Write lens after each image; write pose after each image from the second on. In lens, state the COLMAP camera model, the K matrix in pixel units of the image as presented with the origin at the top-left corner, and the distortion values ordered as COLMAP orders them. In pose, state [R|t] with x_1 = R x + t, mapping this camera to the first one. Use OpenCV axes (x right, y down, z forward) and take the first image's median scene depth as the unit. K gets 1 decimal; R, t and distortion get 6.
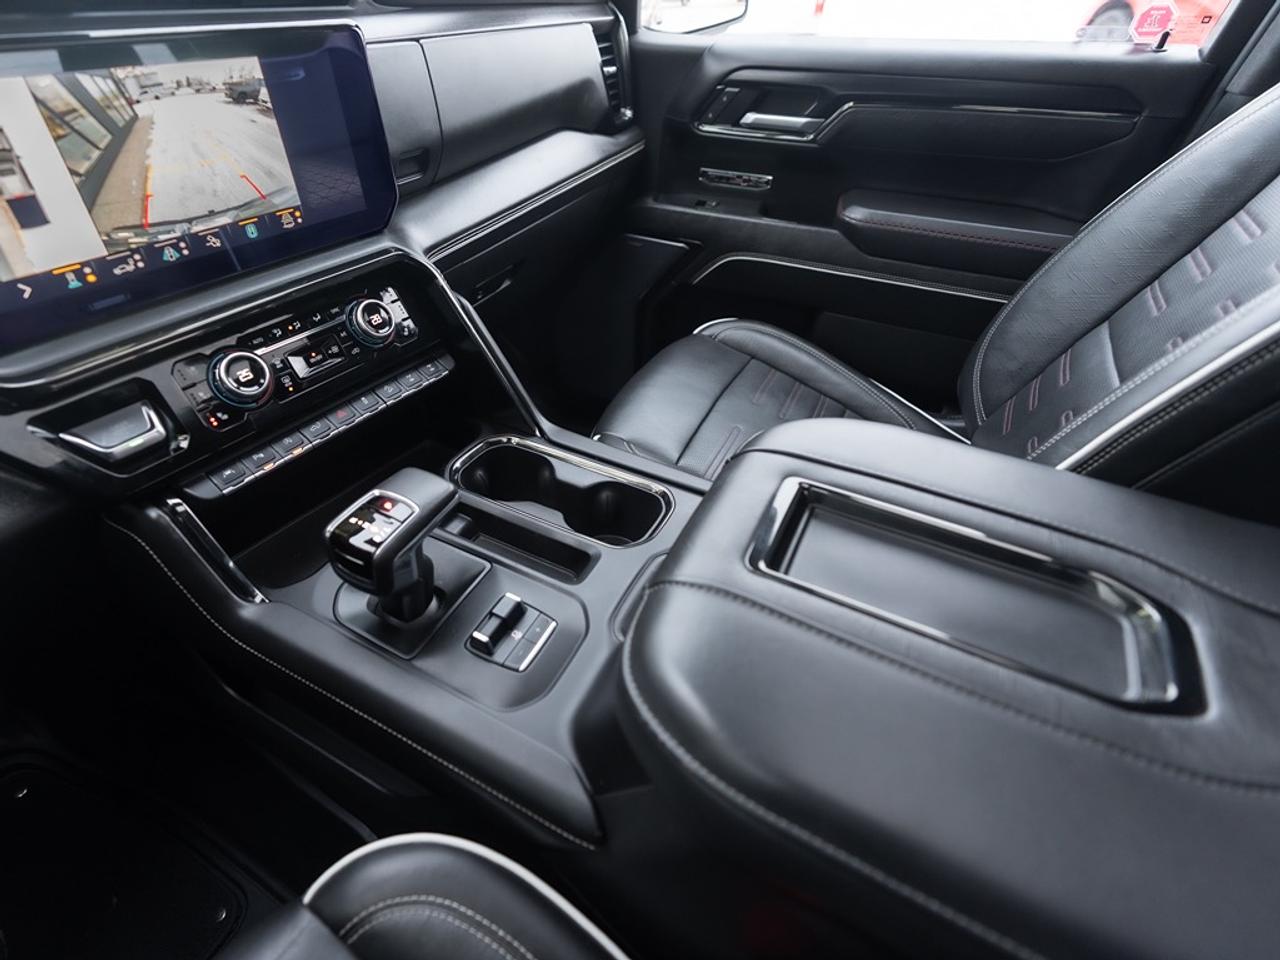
lens RADIAL K [[663.5, 0, 576.1], [0, 663.5, 474.1], [0, 0, 1]] dist [-0.010417, 0.004531]
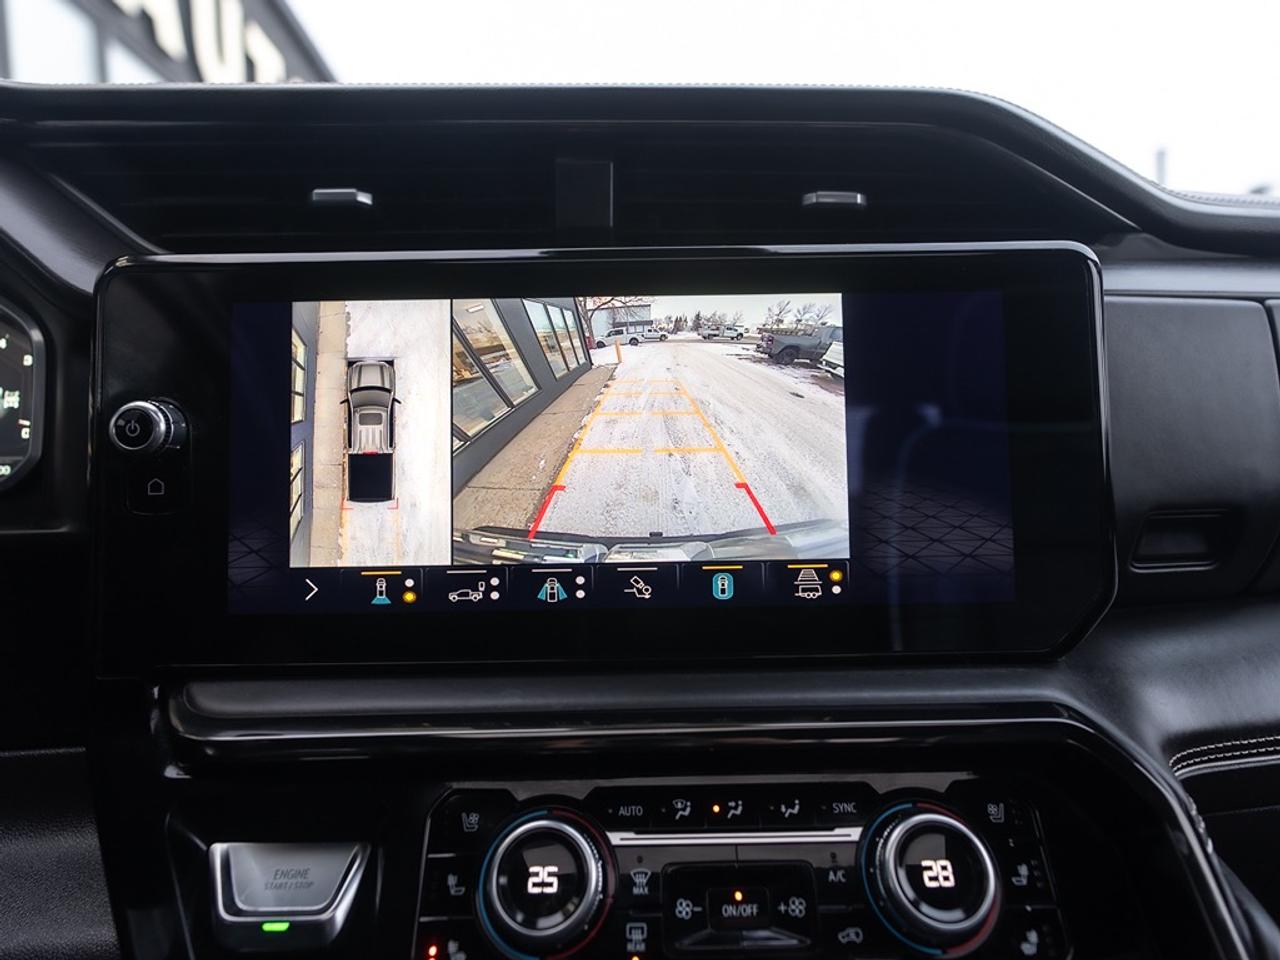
lens RADIAL K [[807.9, 0, 642.6], [0, 807.9, 444.5], [0, 0, 1]] dist [-0.003702, -0.001785]
pose [[0.588092, 0.012147, -0.808703, -0.047550], [-0.471920, 0.817185, -0.330908, -0.222099], [0.656841, 0.576247, 0.486312, 0.594843]]
